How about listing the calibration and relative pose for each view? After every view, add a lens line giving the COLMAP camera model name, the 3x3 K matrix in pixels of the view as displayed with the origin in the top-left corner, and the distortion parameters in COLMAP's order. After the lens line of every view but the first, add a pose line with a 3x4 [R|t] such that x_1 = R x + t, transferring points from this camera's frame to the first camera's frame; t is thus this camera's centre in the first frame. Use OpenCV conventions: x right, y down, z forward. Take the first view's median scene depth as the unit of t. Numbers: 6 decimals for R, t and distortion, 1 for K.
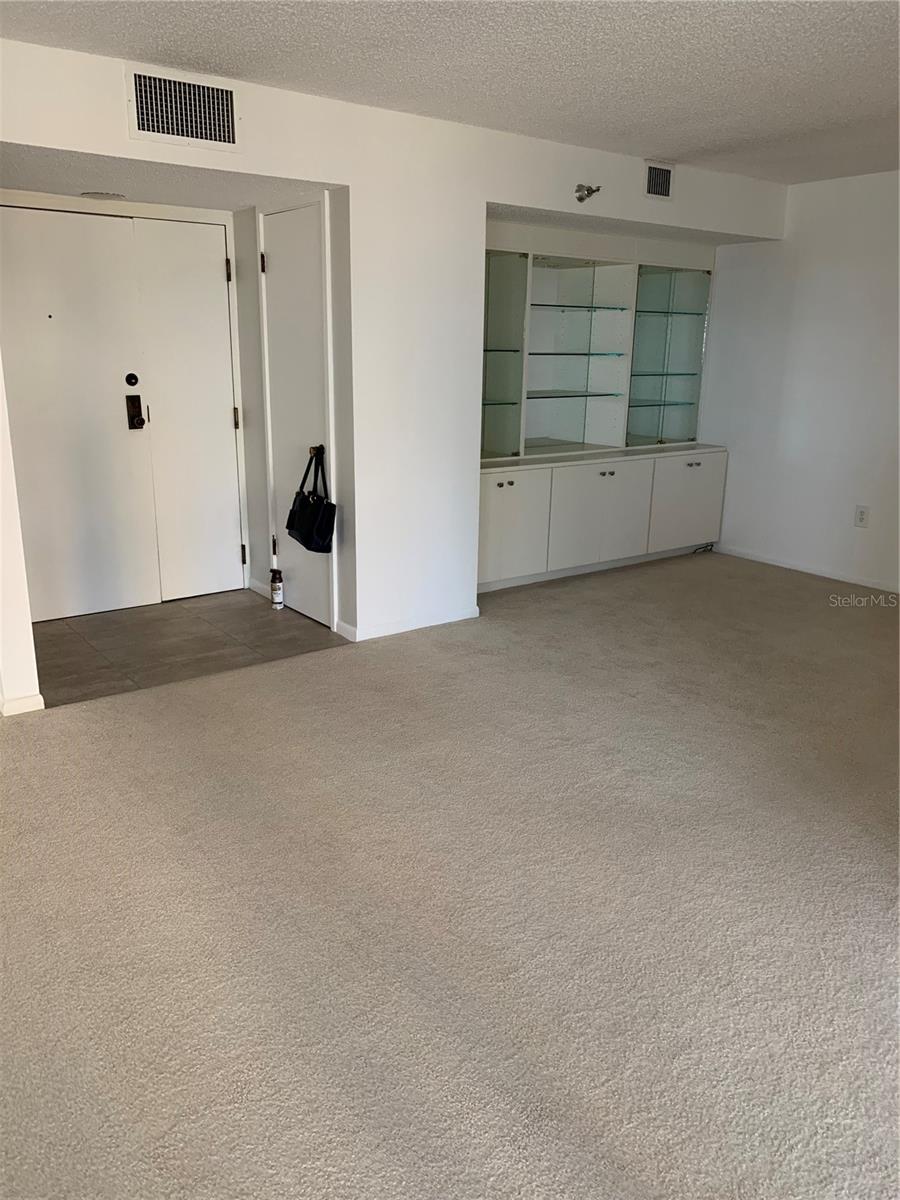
lens RADIAL K [[905.0, 0, 451.8], [0, 905.0, 596.9], [0, 0, 1]] dist [-0.000698, -0.009091]
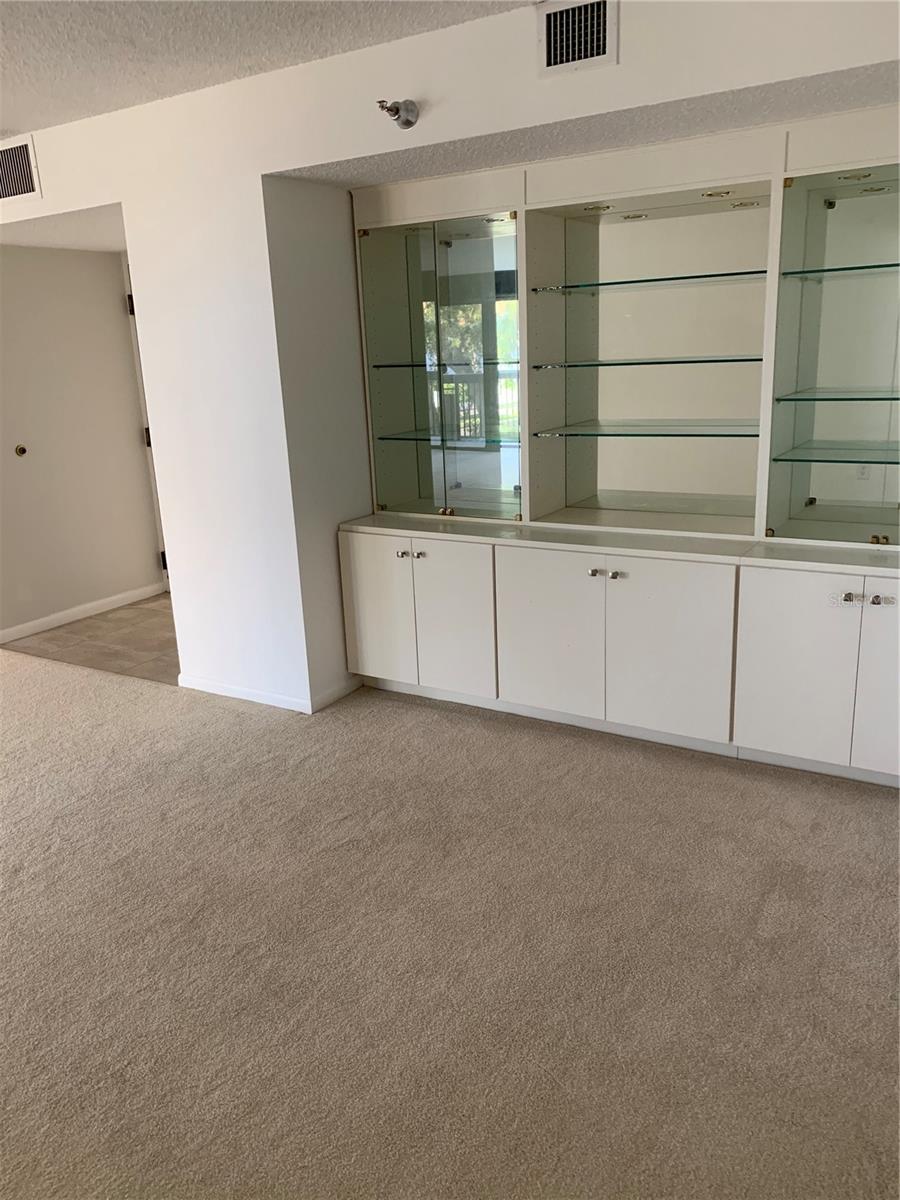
lens RADIAL K [[905.0, 0, 451.8], [0, 905.0, 596.9], [0, 0, 1]] dist [-0.000698, -0.009091]
pose [[0.377188, 0.221636, -0.899226, 0.861968], [-0.201297, 0.967350, 0.153991, -0.251938], [0.903996, 0.122927, 0.409488, 0.896680]]
